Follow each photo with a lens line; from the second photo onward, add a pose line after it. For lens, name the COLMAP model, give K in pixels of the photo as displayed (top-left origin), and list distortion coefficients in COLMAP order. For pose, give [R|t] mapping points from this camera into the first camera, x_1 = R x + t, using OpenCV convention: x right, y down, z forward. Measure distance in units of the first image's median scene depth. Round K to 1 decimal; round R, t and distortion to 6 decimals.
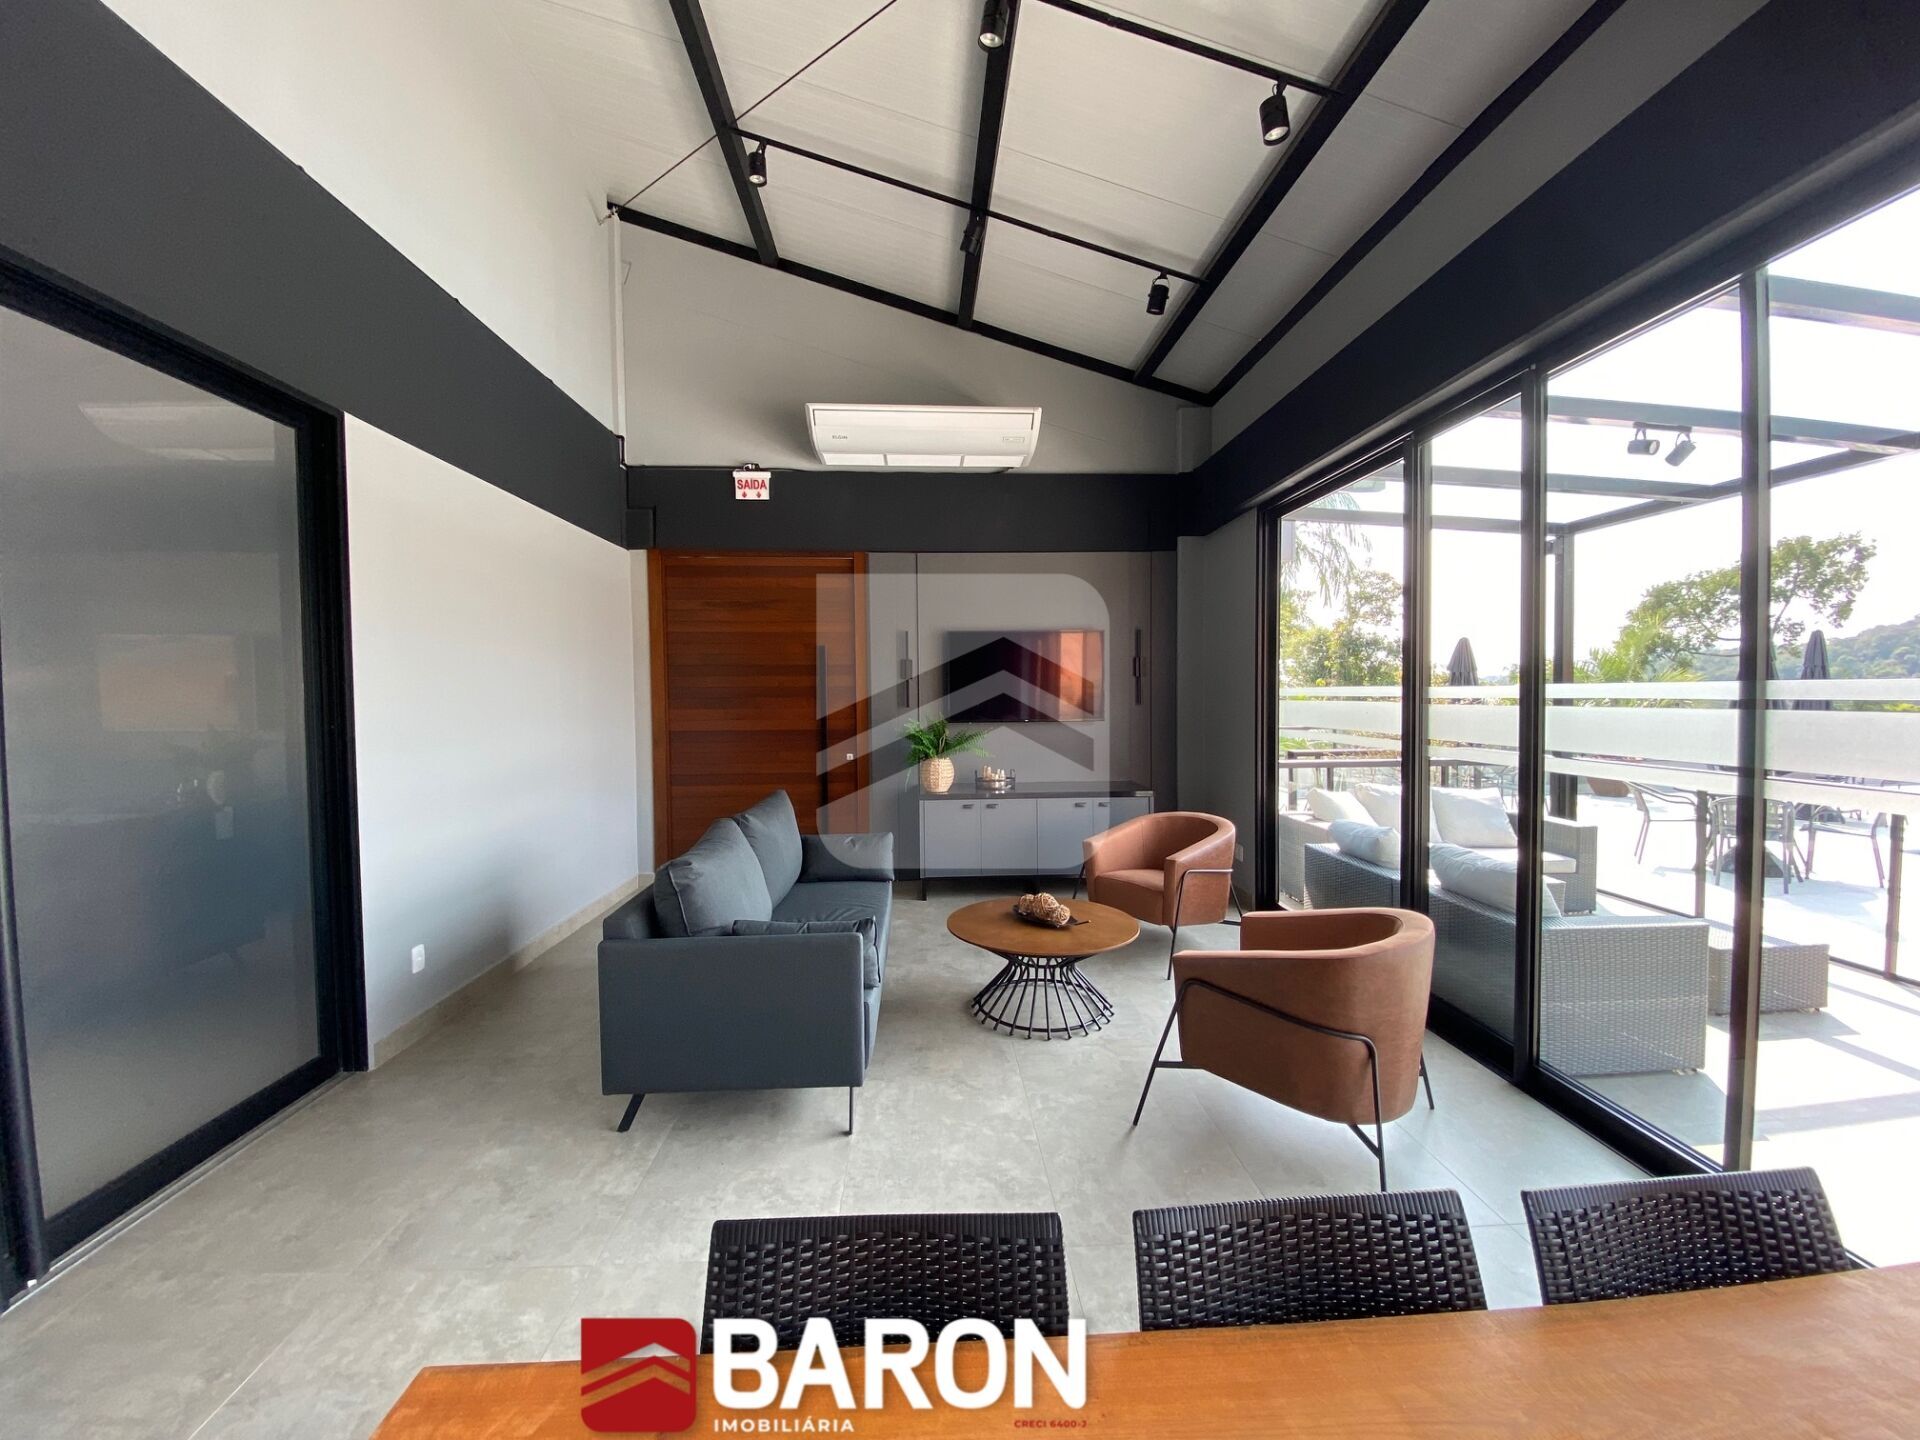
lens RADIAL K [[768.3, 0, 967.7], [0, 768.3, 720.9], [0, 0, 1]] dist [-0.012889, -0.003126]
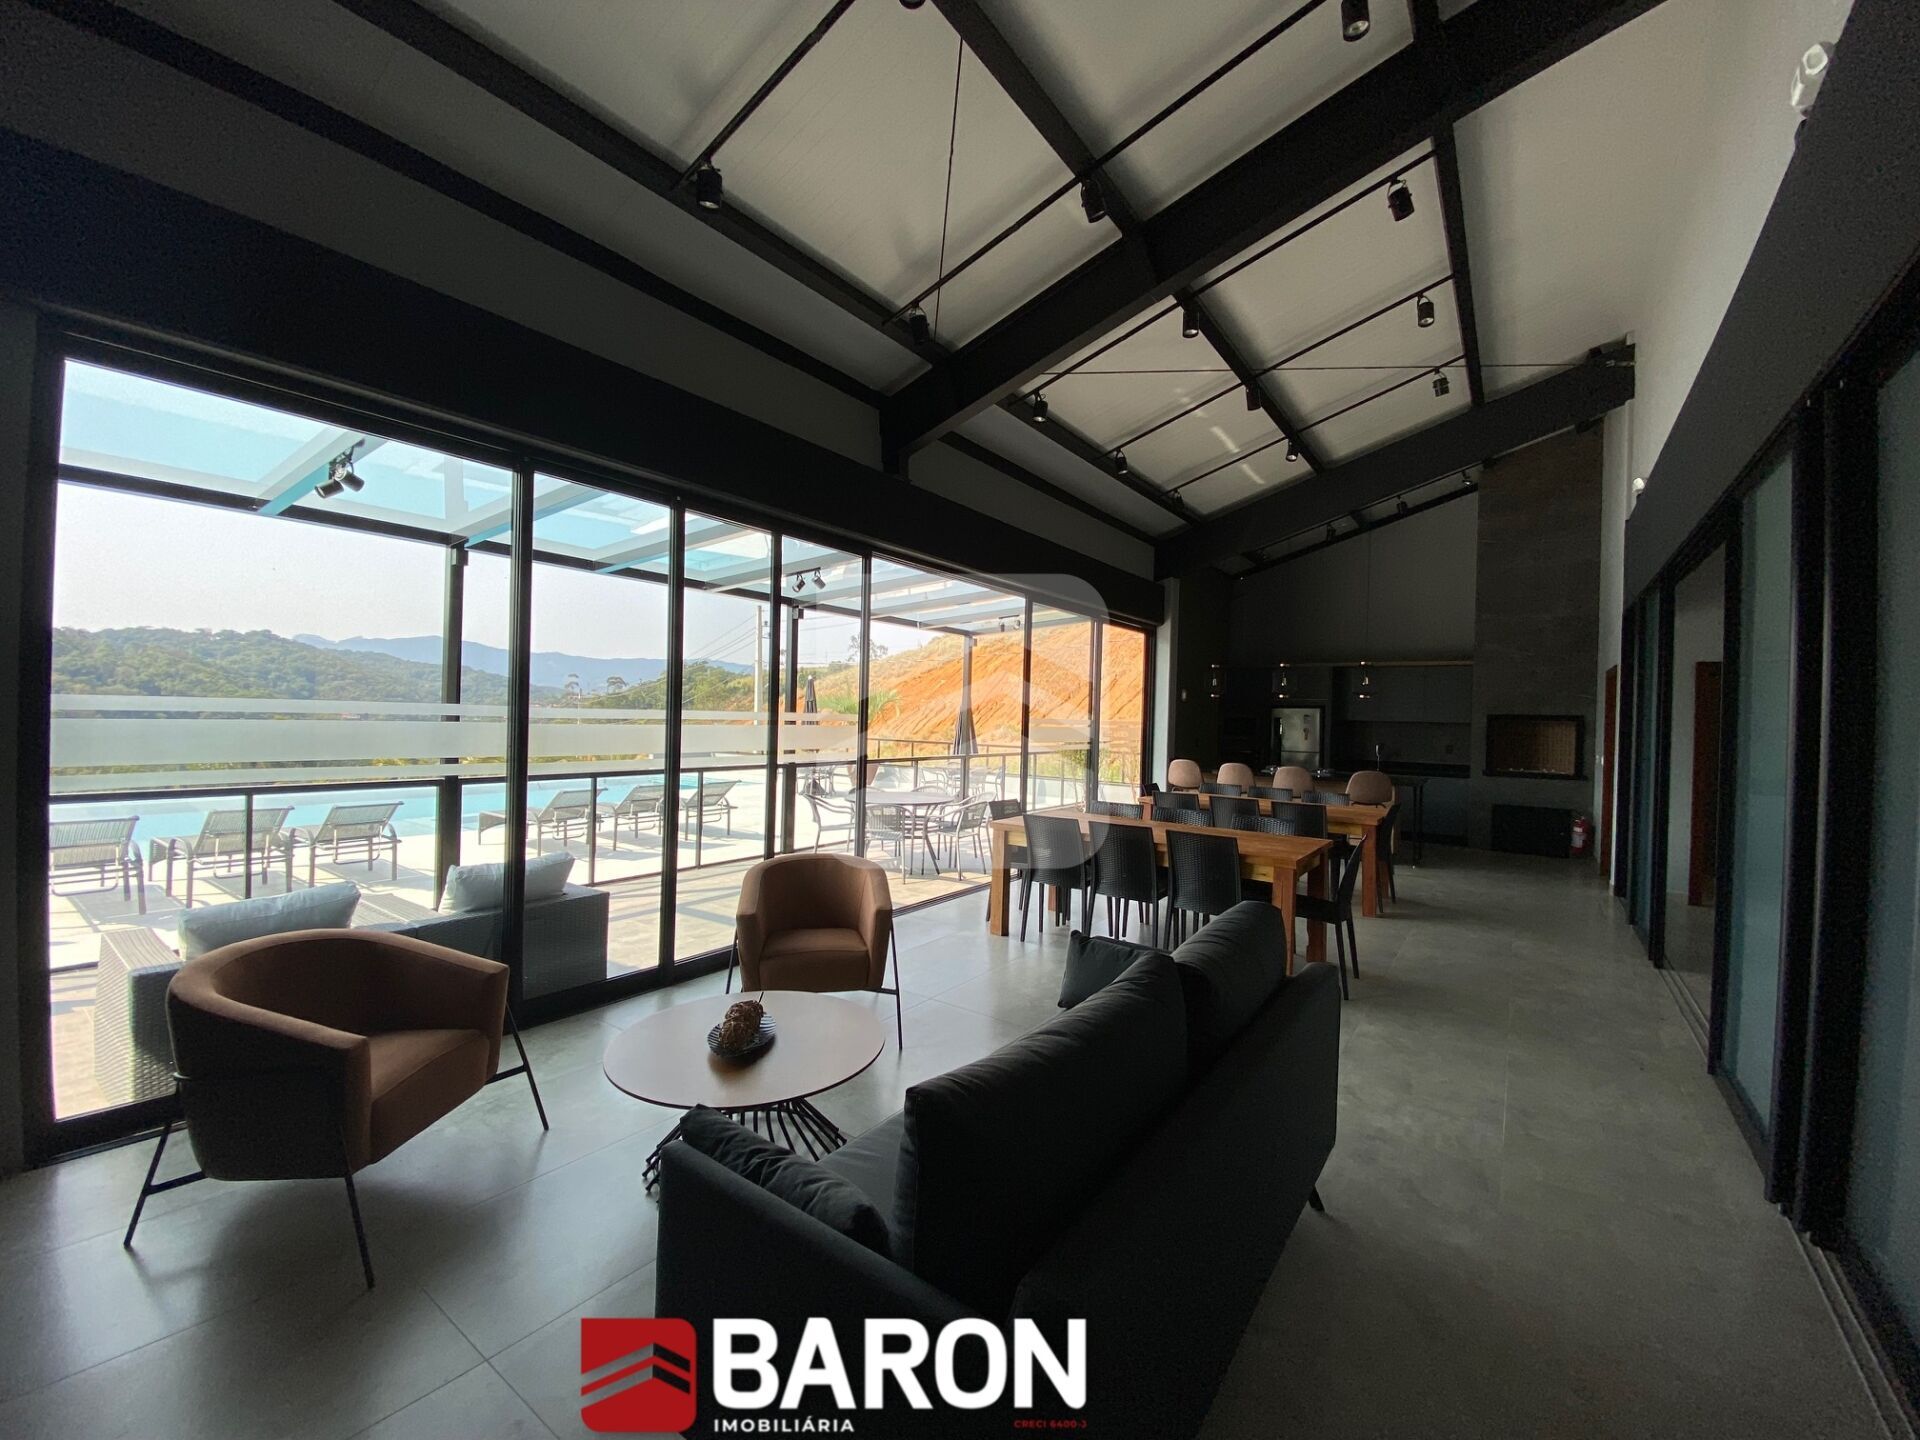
lens RADIAL K [[768.3, 0, 961.3], [0, 768.3, 722.0], [0, 0, 1]] dist [-0.012889, -0.003126]
pose [[-0.765184, -0.012796, 0.643685, -0.762019], [0.004846, 0.999660, 0.025634, -0.073362], [-0.643794, 0.022735, -0.764861, 2.118214]]
